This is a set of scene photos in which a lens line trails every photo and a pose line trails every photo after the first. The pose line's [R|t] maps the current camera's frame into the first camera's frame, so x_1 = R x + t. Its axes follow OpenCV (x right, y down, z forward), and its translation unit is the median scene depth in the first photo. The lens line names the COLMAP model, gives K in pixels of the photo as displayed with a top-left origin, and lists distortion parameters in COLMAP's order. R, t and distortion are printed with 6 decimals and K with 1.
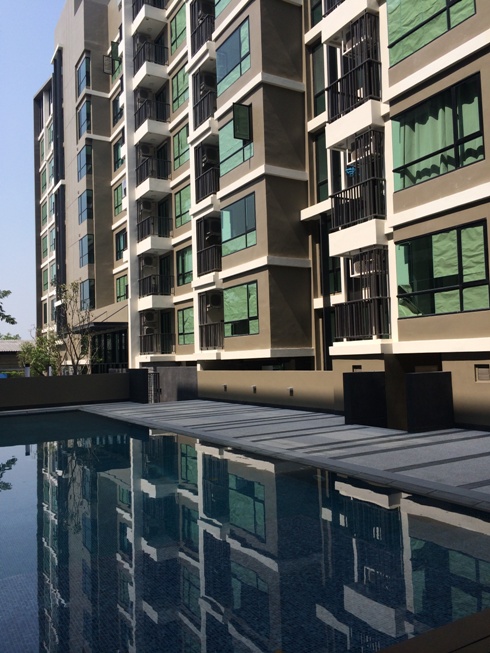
lens RADIAL K [[555.4, 0, 245.0], [0, 555.4, 326.5], [0, 0, 1]] dist [0.037300, -0.000908]
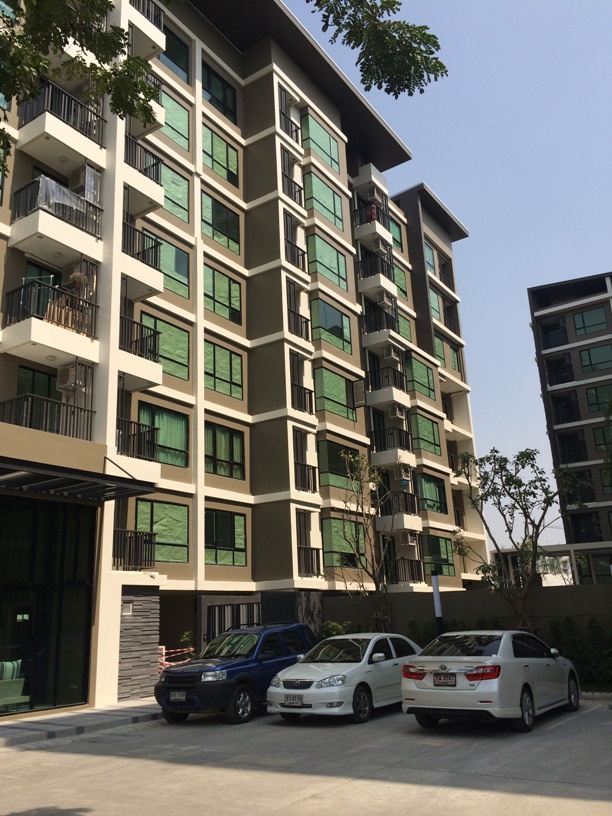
lens RADIAL K [[694.0, 0, 306.0], [0, 694.0, 408.0], [0, 0, 1]] dist [0.037300, -0.000908]
pose [[-0.425337, 0.313676, 0.848938, -1.214914], [0.002850, 0.938476, -0.345332, 0.191337], [-0.905030, -0.144463, -0.400063, 1.662597]]
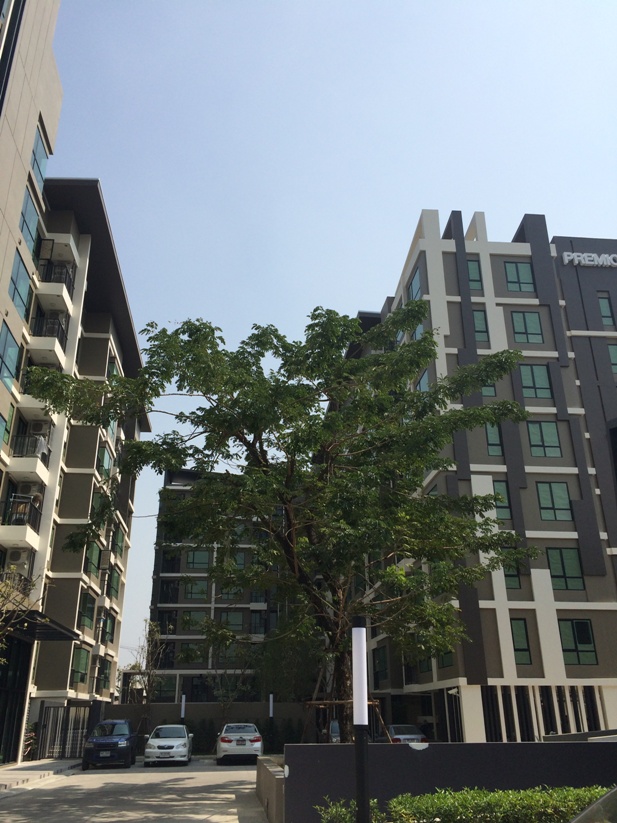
lens RADIAL K [[700.0, 0, 308.5], [0, 700.0, 411.5], [0, 0, 1]] dist [0.037300, -0.000908]
pose [[-0.910663, 0.202042, 0.360377, -1.504026], [0.016079, 0.888939, -0.457744, 0.264676], [-0.412837, -0.411056, -0.812772, 2.712279]]
